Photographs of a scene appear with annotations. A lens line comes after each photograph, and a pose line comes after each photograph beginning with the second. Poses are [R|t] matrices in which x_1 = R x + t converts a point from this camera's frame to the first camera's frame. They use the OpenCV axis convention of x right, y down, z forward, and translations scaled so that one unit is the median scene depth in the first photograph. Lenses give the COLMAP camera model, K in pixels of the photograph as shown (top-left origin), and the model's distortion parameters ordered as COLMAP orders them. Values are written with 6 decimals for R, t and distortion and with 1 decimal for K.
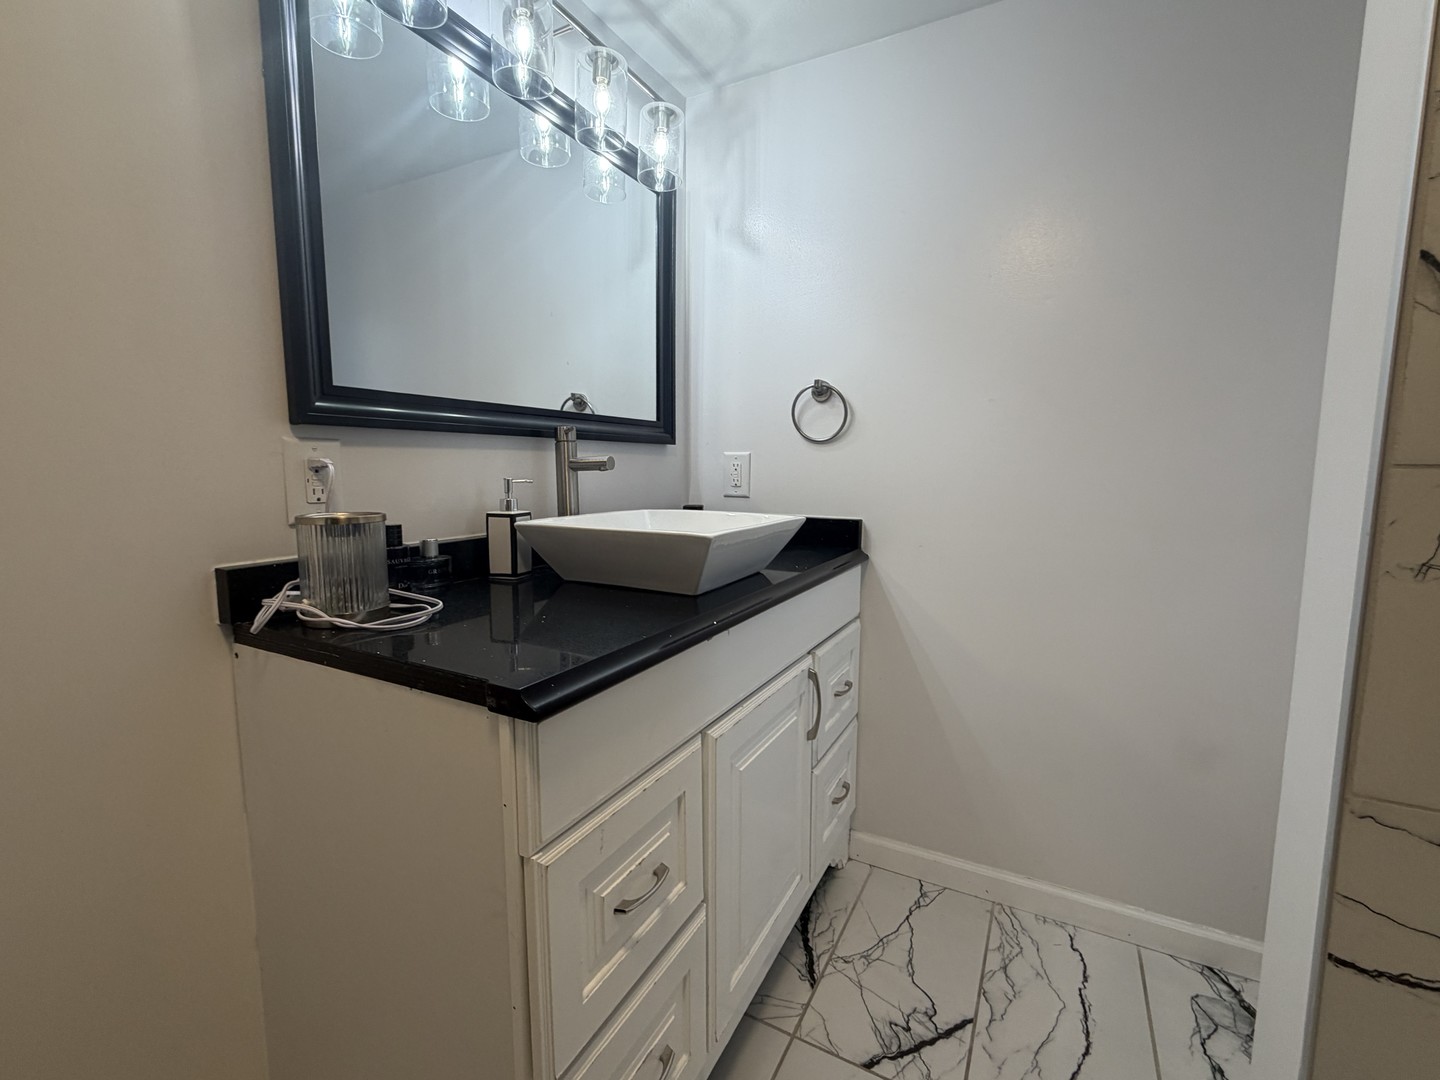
lens RADIAL K [[633.2, 0, 717.6], [0, 633.2, 538.3], [0, 0, 1]] dist [0.002287, -0.000128]
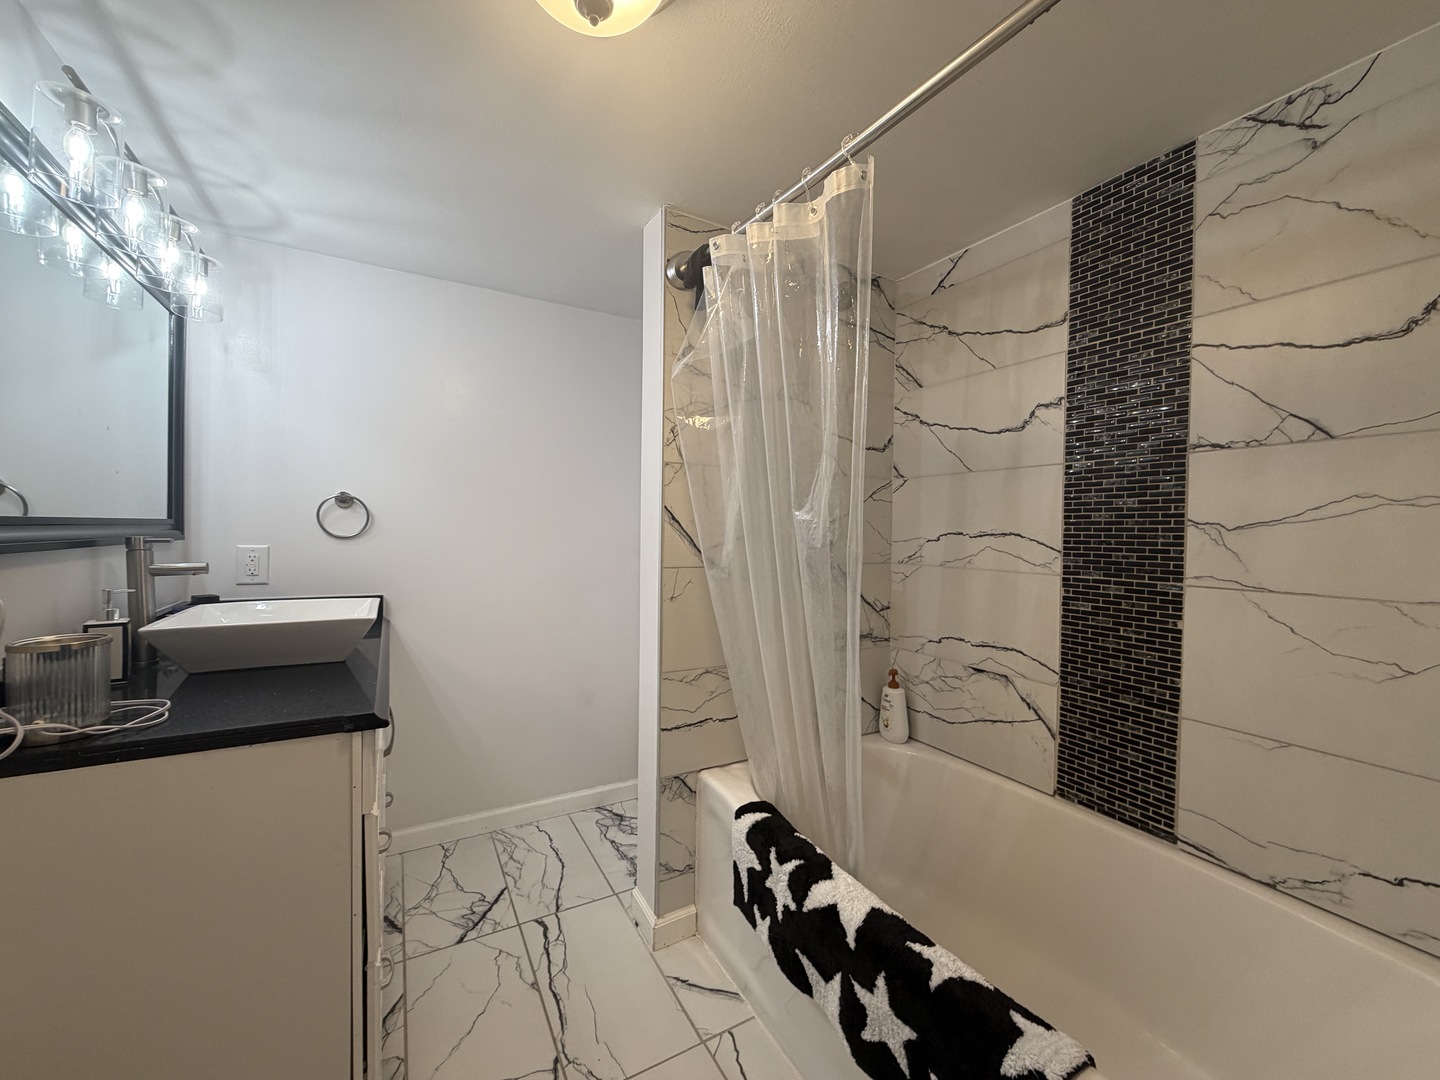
lens RADIAL K [[570.8, 0, 716.3], [0, 570.8, 539.2], [0, 0, 1]] dist [-0.001230, 0.000004]
pose [[0.536341, -0.010364, 0.843938, -0.522179], [0.083774, 0.995640, -0.041013, -0.047940], [-0.839834, 0.092697, 0.534871, -0.335103]]
